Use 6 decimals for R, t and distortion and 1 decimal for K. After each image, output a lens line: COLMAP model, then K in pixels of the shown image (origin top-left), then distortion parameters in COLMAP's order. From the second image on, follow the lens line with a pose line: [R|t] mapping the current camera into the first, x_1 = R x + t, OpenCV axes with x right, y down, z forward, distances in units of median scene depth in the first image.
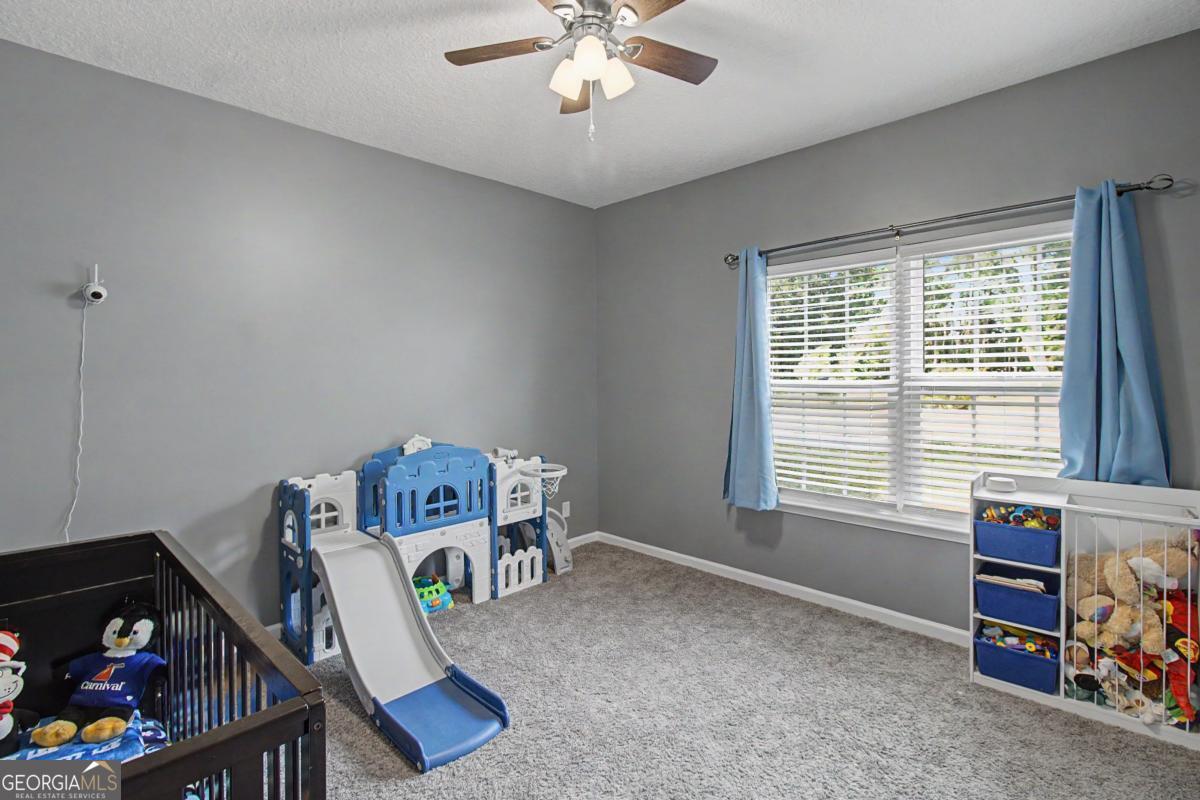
lens RADIAL K [[557.8, 0, 605.8], [0, 557.8, 387.8], [0, 0, 1]] dist [0.003040, -0.000222]
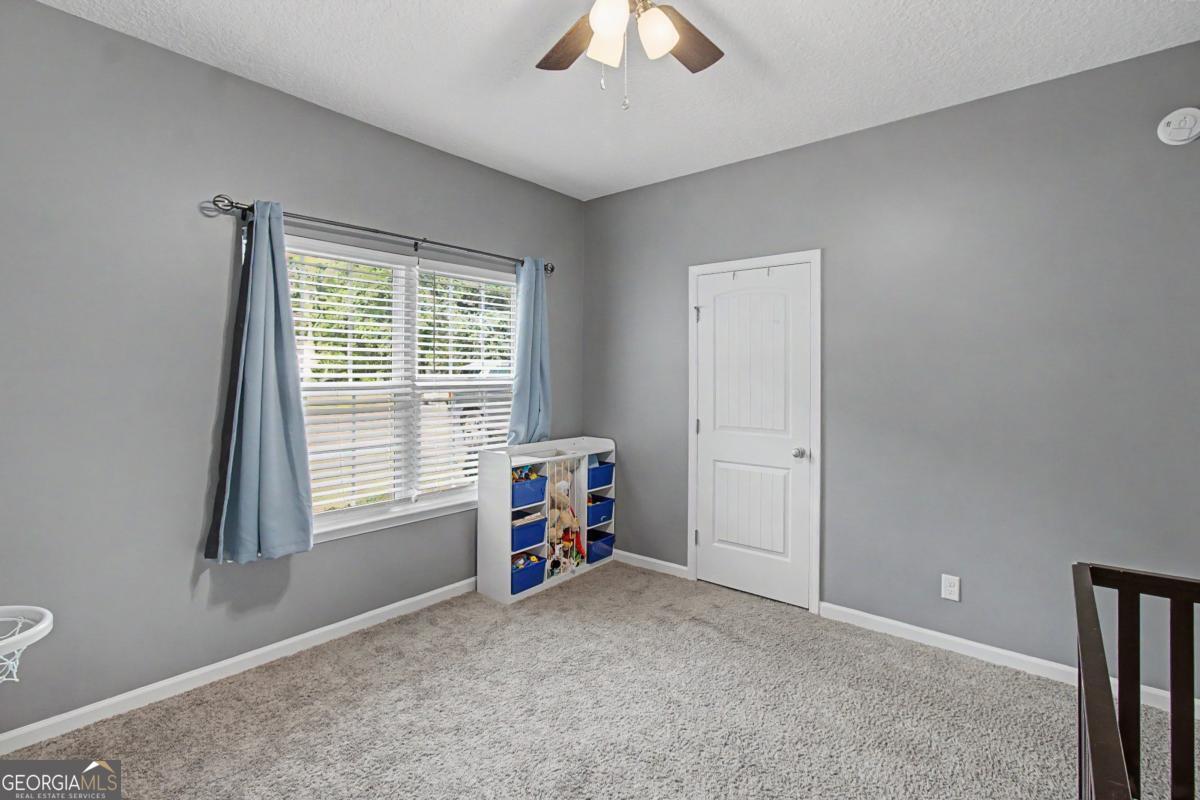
lens RADIAL K [[557.8, 0, 608.7], [0, 557.8, 380.4], [0, 0, 1]] dist [0.003040, -0.000222]
pose [[-0.080829, -0.005576, 0.996712, -0.638132], [0.017970, 0.999814, 0.007051, -0.017145], [-0.996566, 0.018480, -0.080713, 0.781756]]
